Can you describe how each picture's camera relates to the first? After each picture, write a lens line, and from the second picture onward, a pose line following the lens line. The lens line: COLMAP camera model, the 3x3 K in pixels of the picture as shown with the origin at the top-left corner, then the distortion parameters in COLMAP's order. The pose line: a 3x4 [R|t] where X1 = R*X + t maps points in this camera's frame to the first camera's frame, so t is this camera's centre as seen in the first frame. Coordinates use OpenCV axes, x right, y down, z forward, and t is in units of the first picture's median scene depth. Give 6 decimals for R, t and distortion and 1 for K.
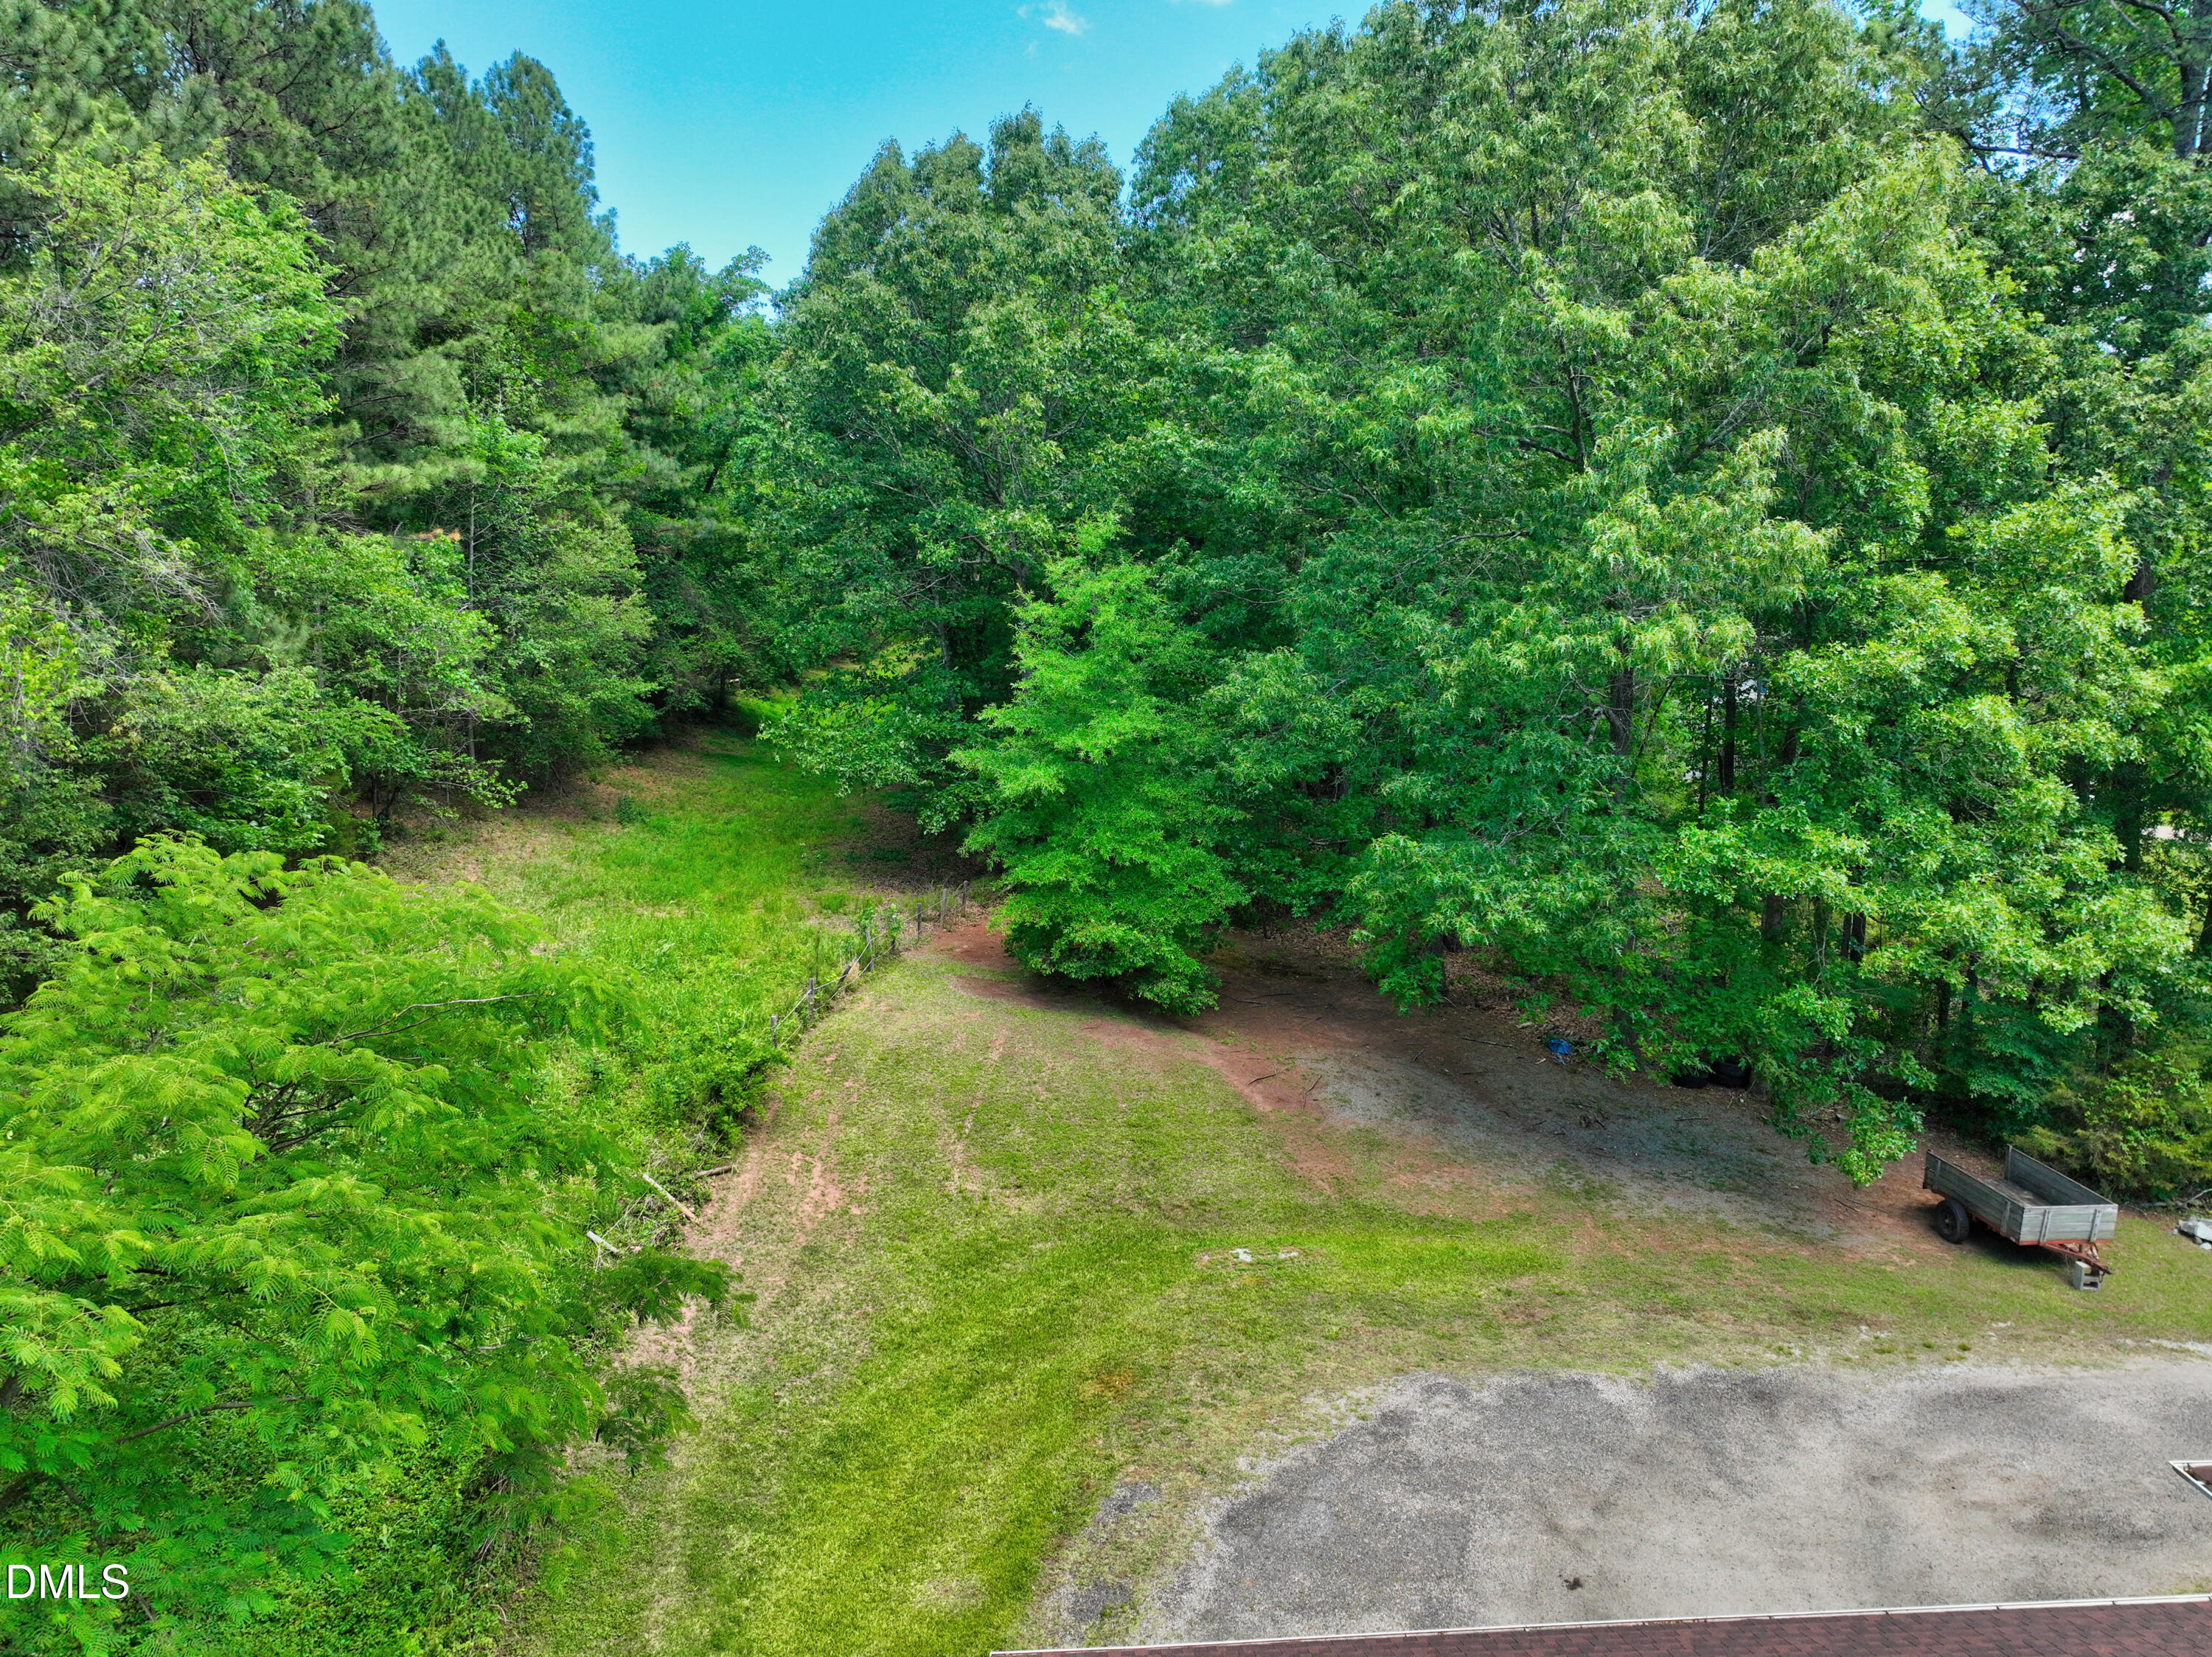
lens RADIAL K [[1540.7, 0, 1109.3], [0, 1540.7, 814.8], [0, 0, 1]] dist [-0.002787, 0.002745]
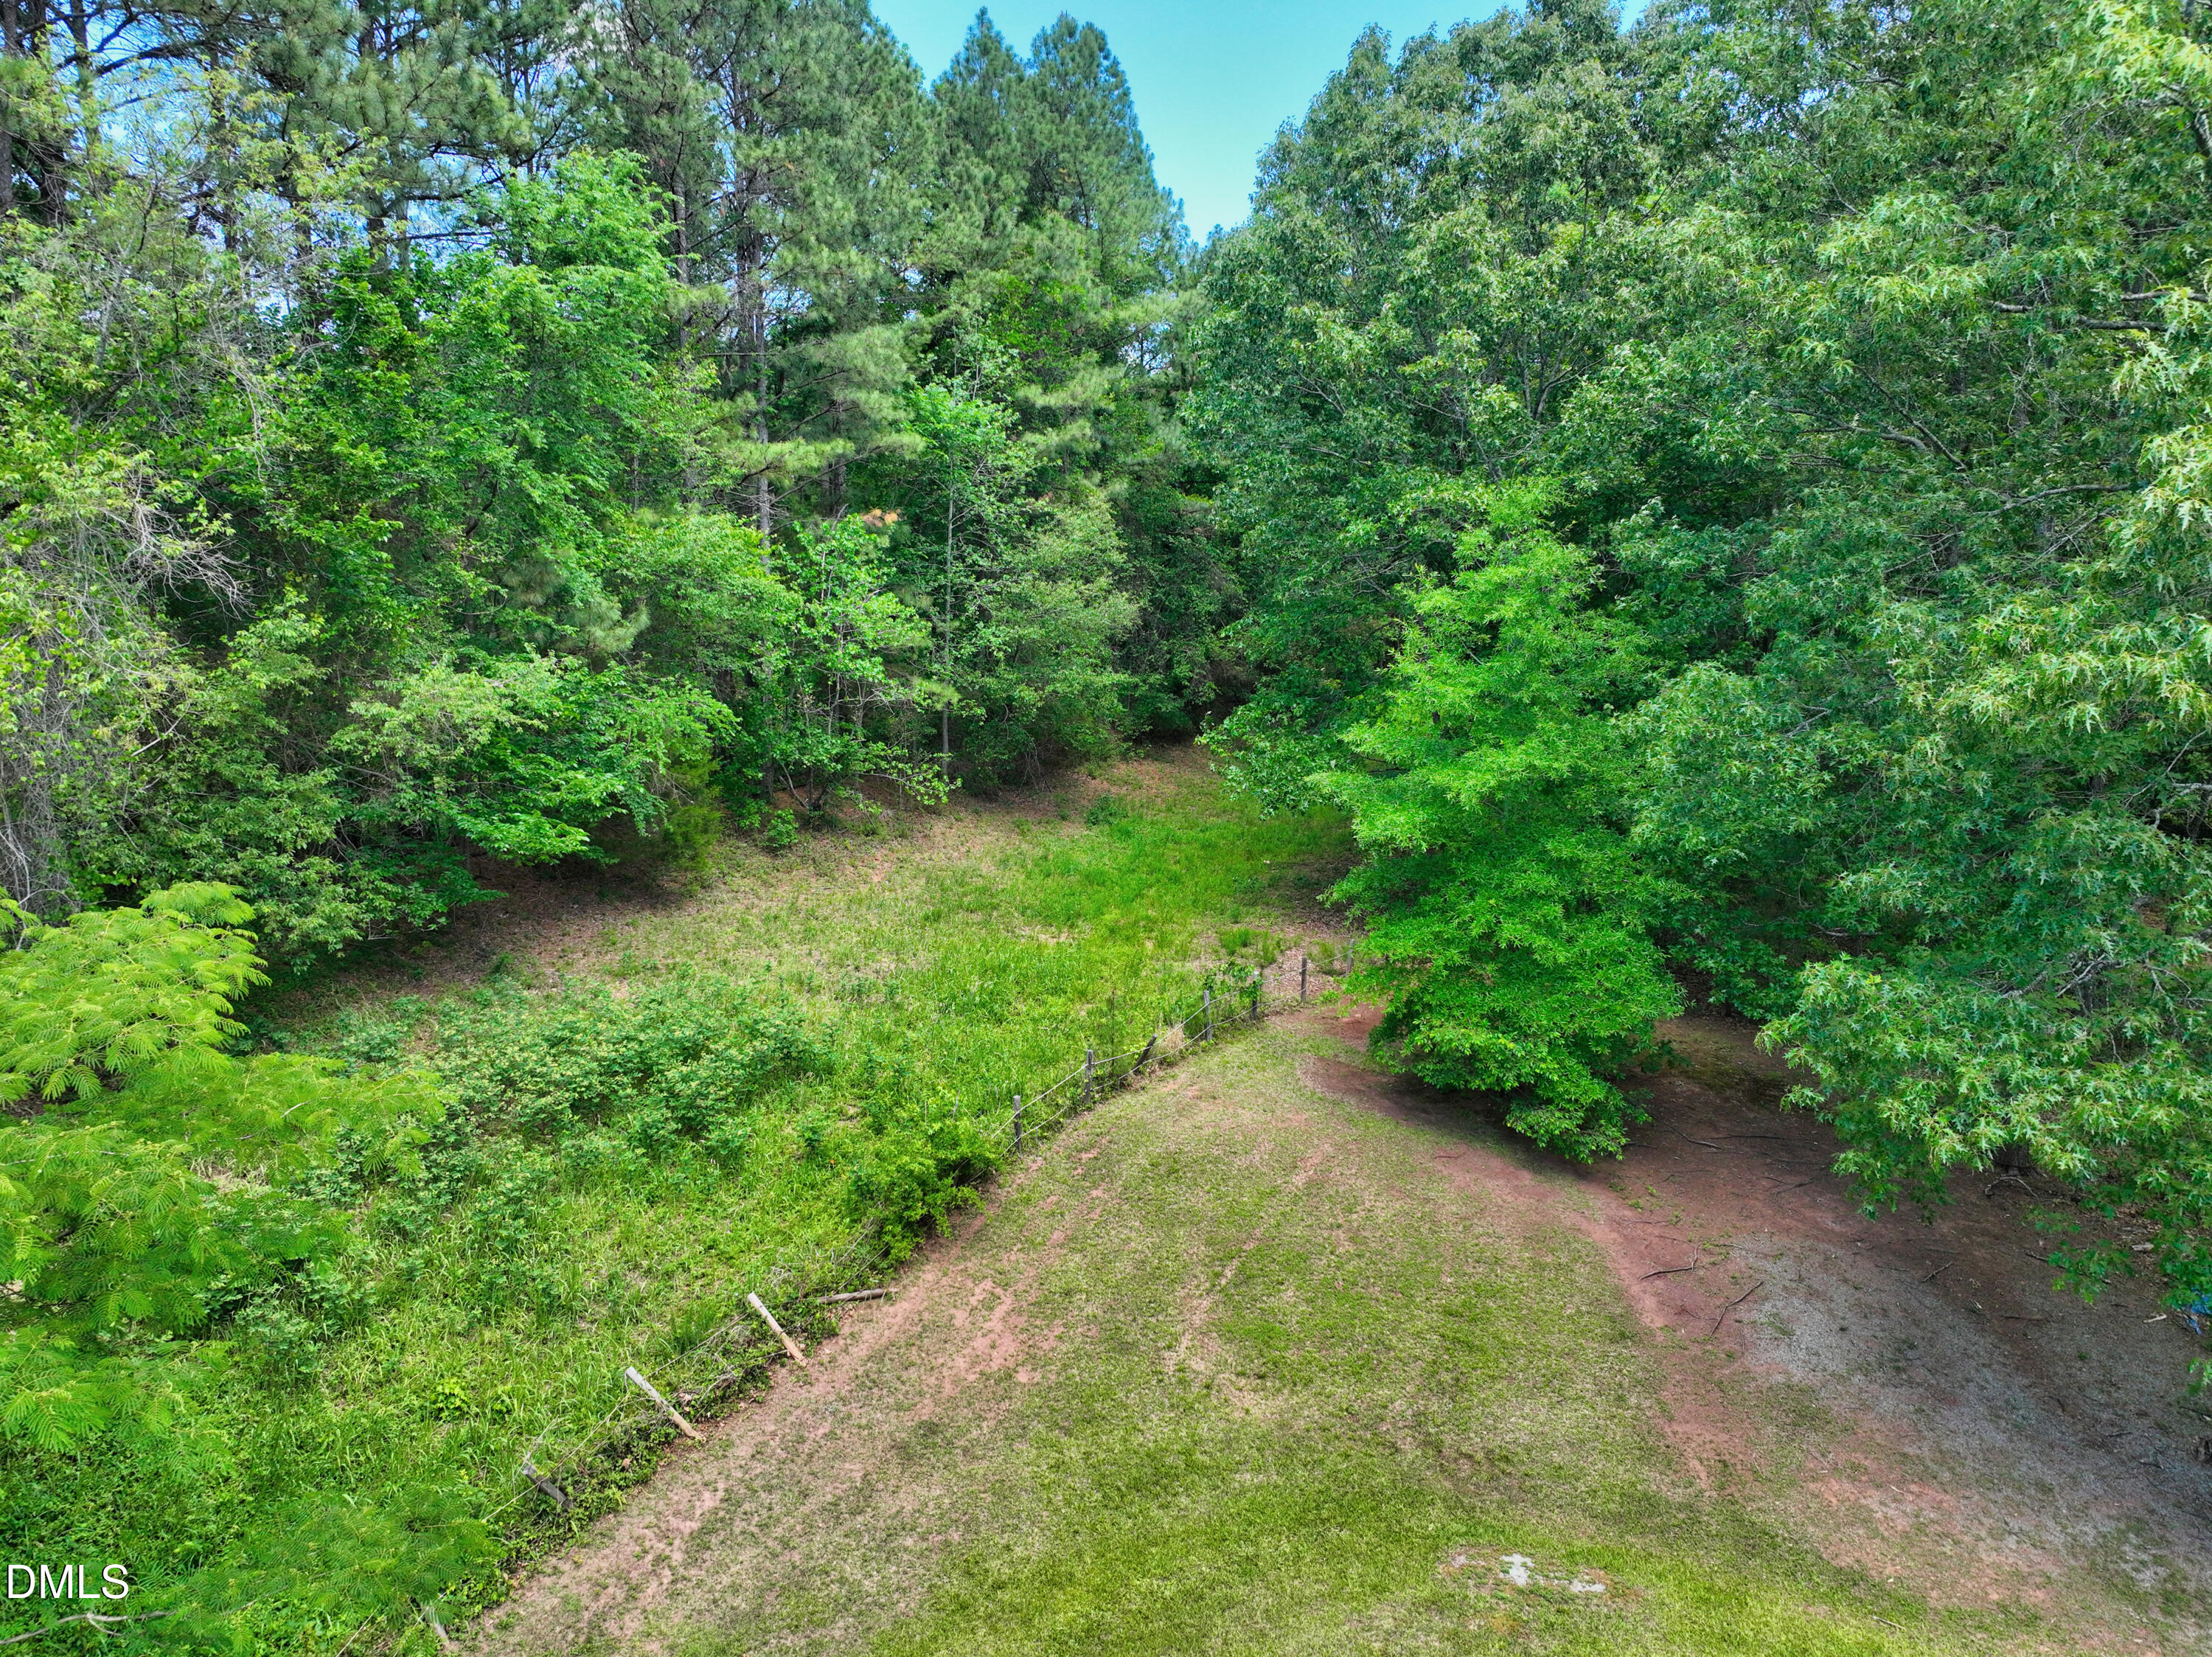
lens RADIAL K [[1545.5, 0, 1105.2], [0, 1545.5, 833.7], [0, 0, 1]] dist [-0.019182, 0.026533]
pose [[0.908736, 0.070102, -0.411442, 0.139546], [-0.061560, 0.997524, 0.033995, -0.035951], [0.412807, -0.005565, 0.910802, 0.250745]]
